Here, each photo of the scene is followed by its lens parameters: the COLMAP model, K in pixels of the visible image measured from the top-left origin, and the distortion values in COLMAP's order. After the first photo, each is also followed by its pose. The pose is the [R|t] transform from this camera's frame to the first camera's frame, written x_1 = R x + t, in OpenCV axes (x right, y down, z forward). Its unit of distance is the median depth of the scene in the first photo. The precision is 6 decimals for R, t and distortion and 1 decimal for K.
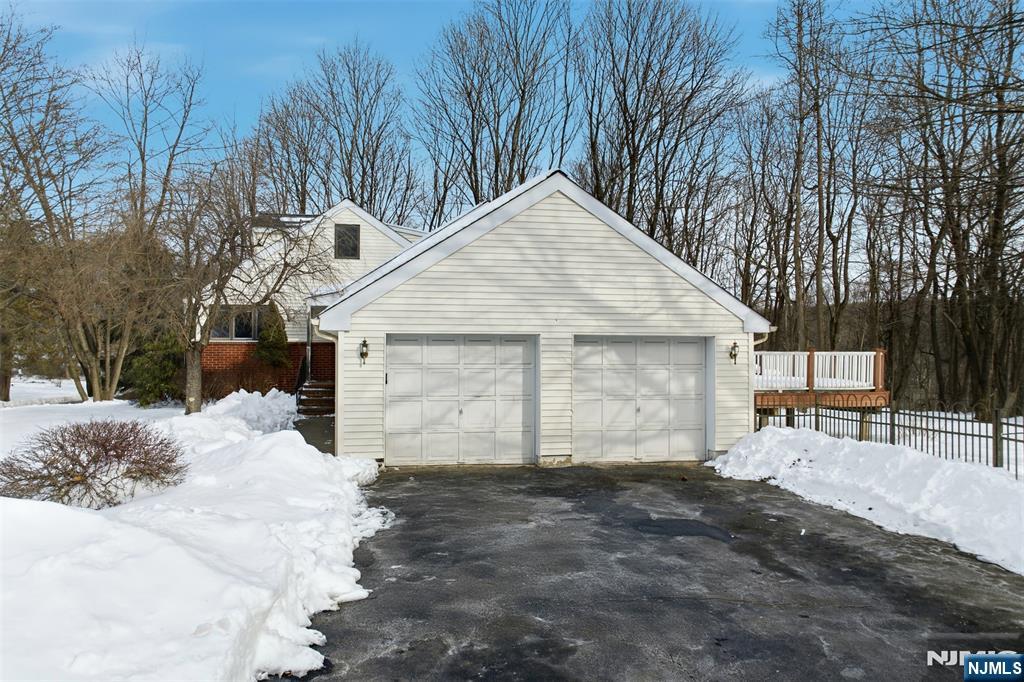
lens RADIAL K [[690.3, 0, 511.4], [0, 690.3, 355.3], [0, 0, 1]] dist [-0.001431, -0.001114]
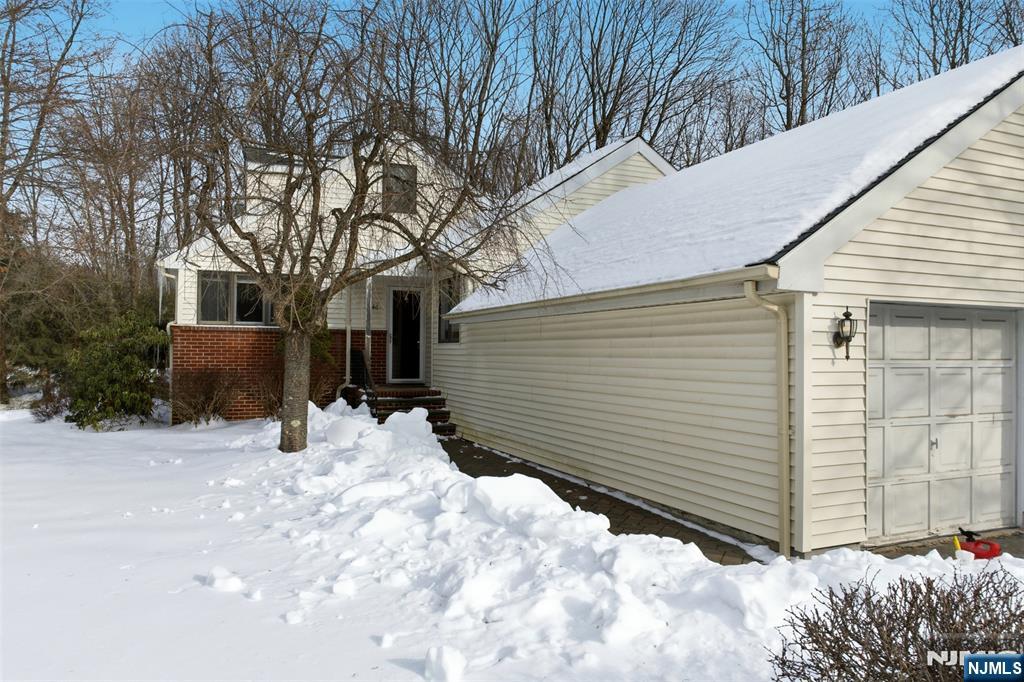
lens RADIAL K [[690.3, 0, 511.4], [0, 690.3, 355.3], [0, 0, 1]] dist [-0.001431, -0.001114]
pose [[0.974685, 0.002369, 0.223568, -0.531303], [-0.003010, 0.999992, 0.002526, 0.008832], [-0.223561, -0.003135, 0.974685, 0.521809]]
